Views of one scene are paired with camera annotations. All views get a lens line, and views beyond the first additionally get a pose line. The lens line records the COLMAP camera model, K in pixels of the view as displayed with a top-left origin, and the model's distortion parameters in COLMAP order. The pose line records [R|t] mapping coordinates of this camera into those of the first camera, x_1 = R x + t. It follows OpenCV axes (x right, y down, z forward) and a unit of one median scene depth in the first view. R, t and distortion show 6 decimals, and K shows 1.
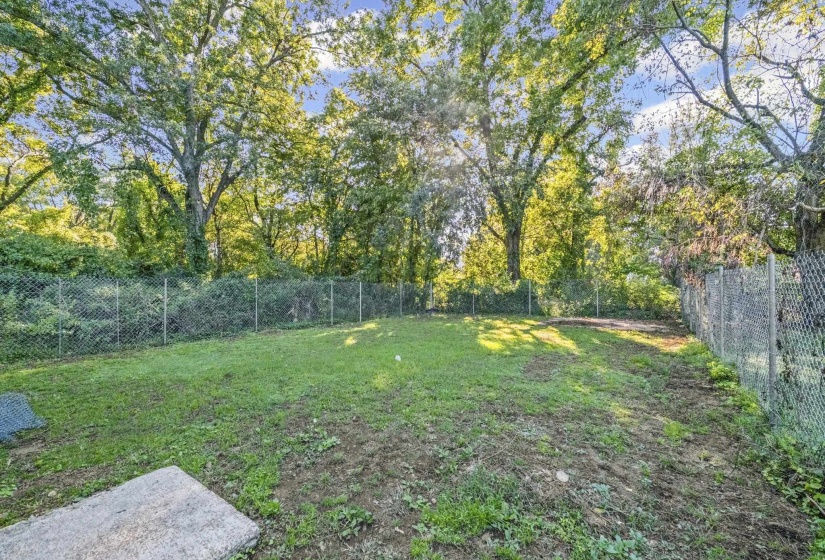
lens RADIAL K [[325.5, 0, 419.6], [0, 325.5, 274.0], [0, 0, 1]] dist [0.003006, -0.000628]
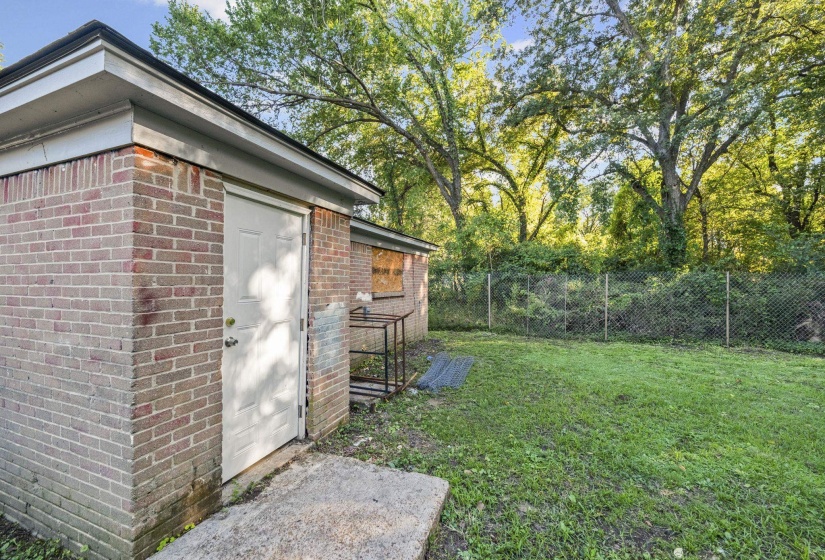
lens RADIAL K [[325.5, 0, 419.6], [0, 325.5, 274.0], [0, 0, 1]] dist [0.003006, -0.000628]
pose [[0.241328, -0.017200, -0.970291, 0.018070], [0.032280, 0.999432, -0.009688, 0.003098], [0.969907, -0.028983, 0.241746, 0.117224]]
